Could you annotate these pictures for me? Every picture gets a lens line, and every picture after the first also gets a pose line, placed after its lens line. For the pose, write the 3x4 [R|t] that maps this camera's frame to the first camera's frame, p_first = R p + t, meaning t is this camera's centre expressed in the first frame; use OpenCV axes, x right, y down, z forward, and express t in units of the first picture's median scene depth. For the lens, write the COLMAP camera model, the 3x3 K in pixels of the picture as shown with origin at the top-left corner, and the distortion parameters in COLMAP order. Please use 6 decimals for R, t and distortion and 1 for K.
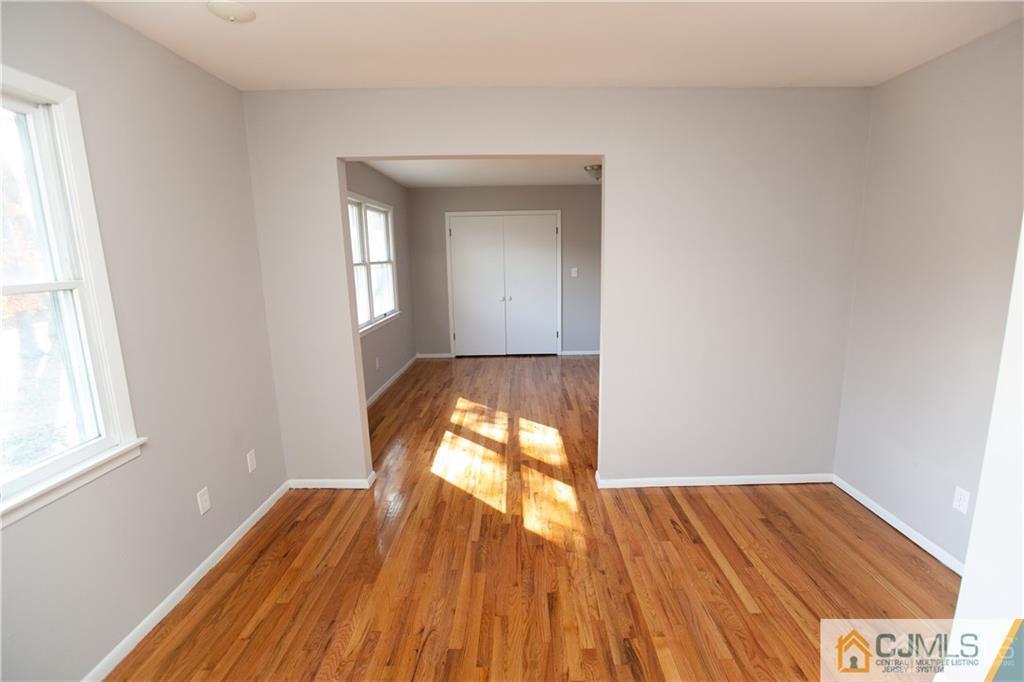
lens RADIAL K [[460.6, 0, 521.0], [0, 460.6, 341.1], [0, 0, 1]] dist [-0.064989, 0.027152]
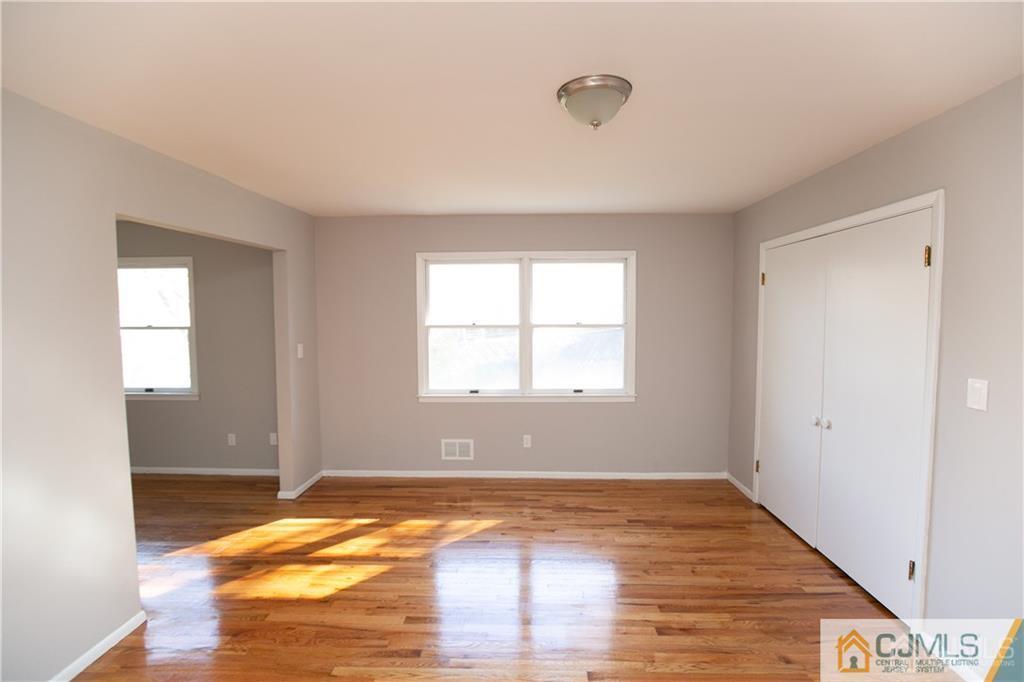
lens RADIAL K [[460.6, 0, 521.0], [0, 460.6, 341.1], [0, 0, 1]] dist [-0.064989, 0.027152]
pose [[-0.023221, 0.083795, -0.996212, 0.405832], [-0.180252, 0.979799, 0.086616, -0.159705], [0.983346, 0.181581, -0.007647, 0.739687]]
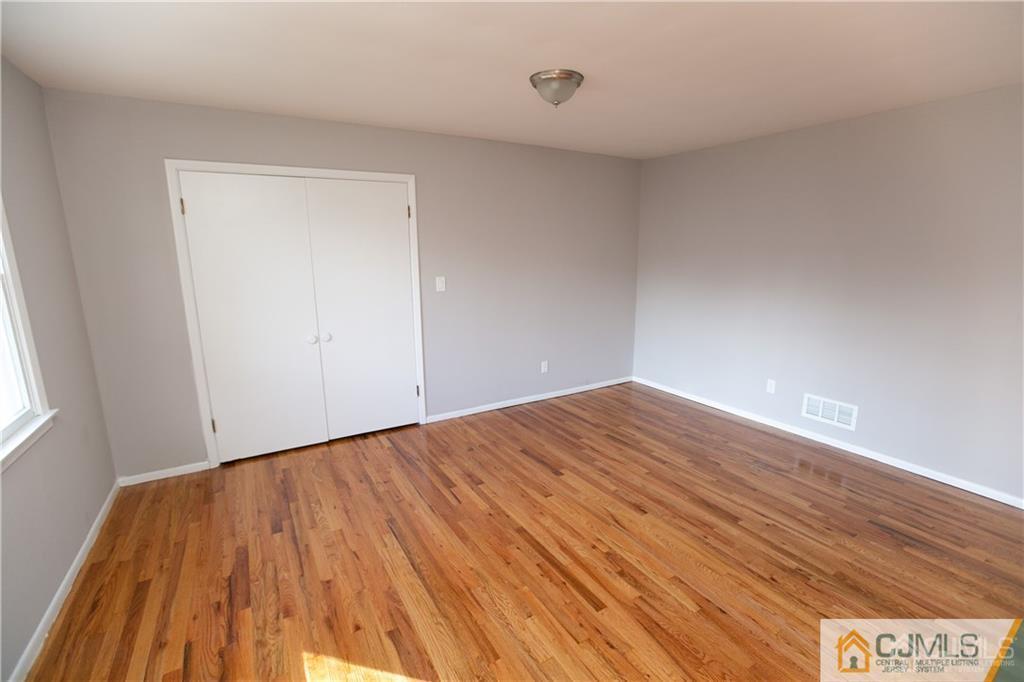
lens RADIAL K [[460.6, 0, 521.0], [0, 460.6, 341.1], [0, 0, 1]] dist [-0.064989, 0.027152]
pose [[0.853781, -0.093531, 0.512162, -0.108169], [0.090212, 0.995427, 0.031400, -0.088544], [-0.512757, 0.019394, 0.858315, 0.454801]]
